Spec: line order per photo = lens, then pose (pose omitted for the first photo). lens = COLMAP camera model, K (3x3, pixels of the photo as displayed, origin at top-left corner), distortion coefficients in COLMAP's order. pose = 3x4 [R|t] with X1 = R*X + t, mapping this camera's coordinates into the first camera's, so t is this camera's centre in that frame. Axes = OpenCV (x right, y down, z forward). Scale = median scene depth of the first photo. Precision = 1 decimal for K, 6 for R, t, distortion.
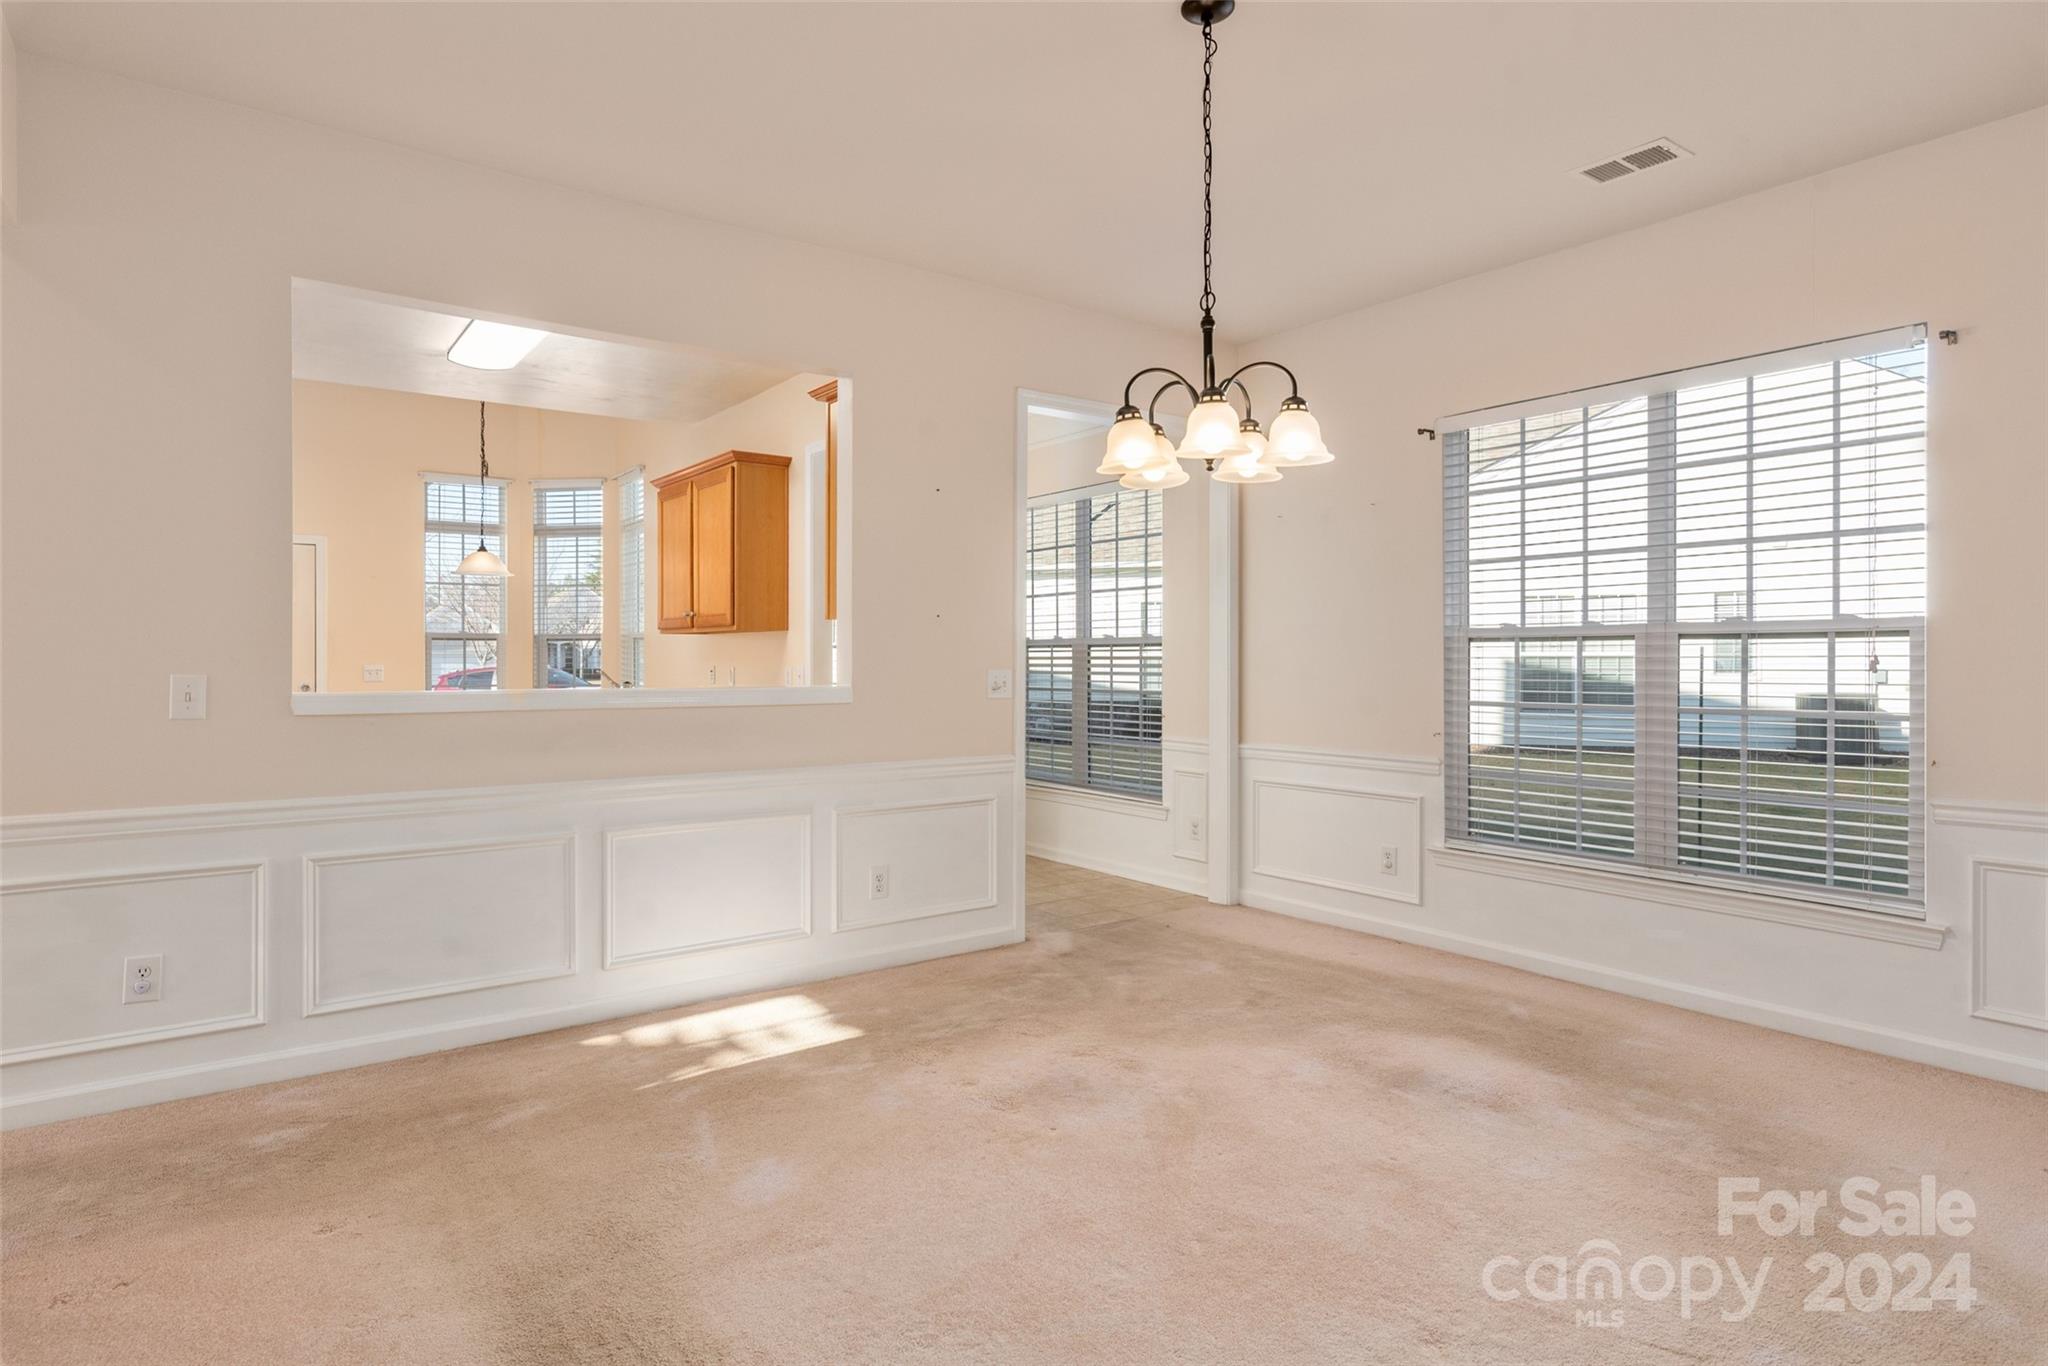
lens RADIAL K [[1146.2, 0, 1019.7], [0, 1146.2, 669.0], [0, 0, 1]] dist [-0.000136, -0.000271]
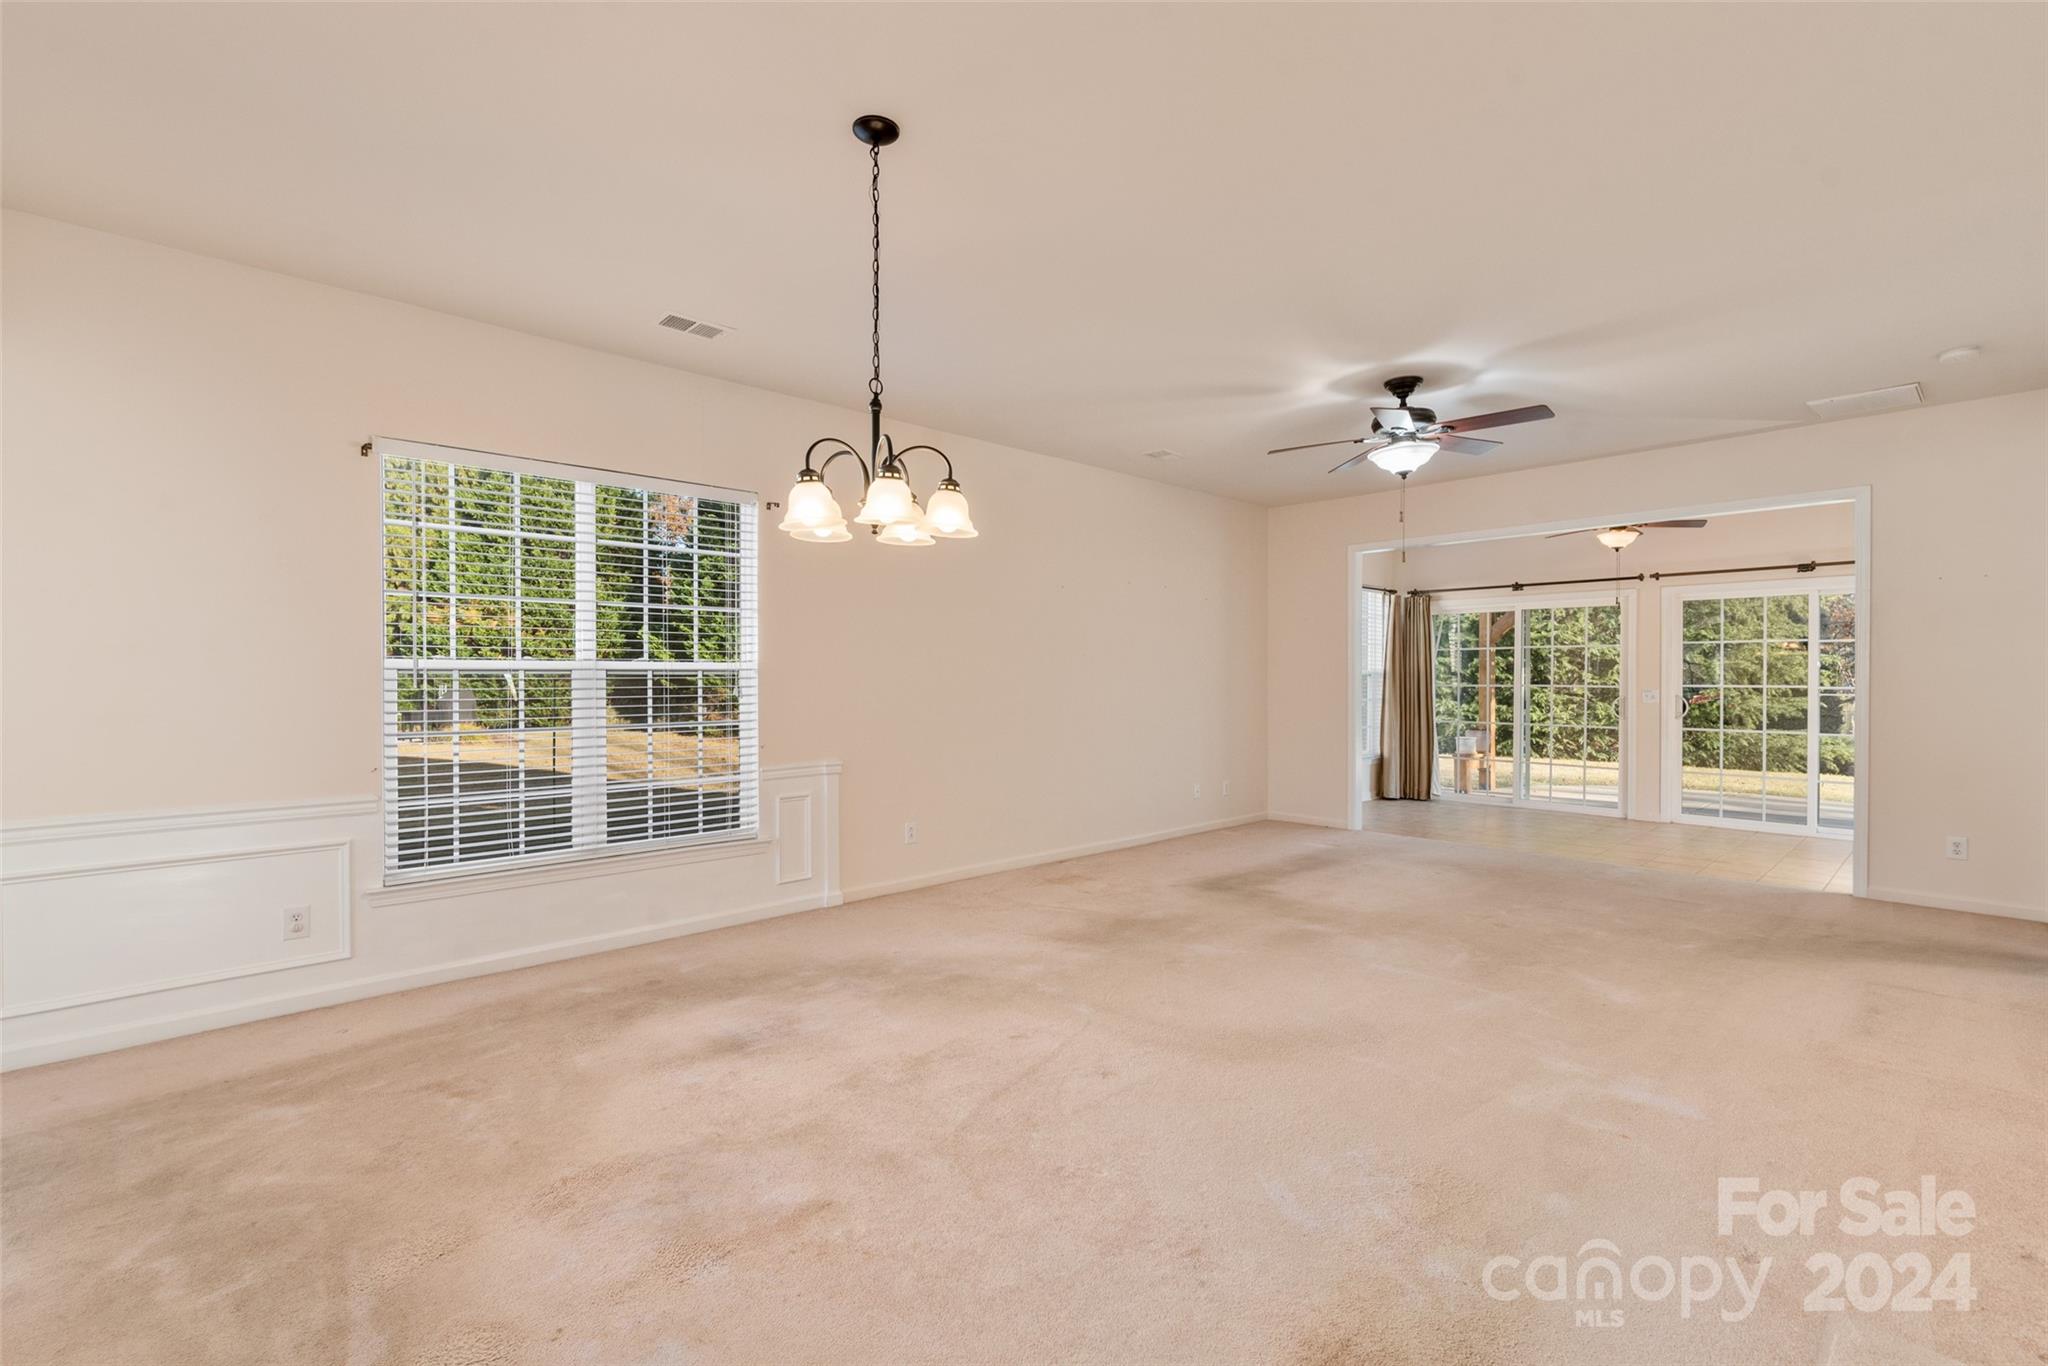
lens RADIAL K [[912.8, 0, 993.1], [0, 912.8, 686.8], [0, 0, 1]] dist [0.001586, 0.000265]
pose [[-0.122417, -0.011986, 0.992406, -0.583151], [0.007434, 0.999888, 0.012993, -0.023140], [-0.992451, 0.008969, -0.122314, 0.761369]]
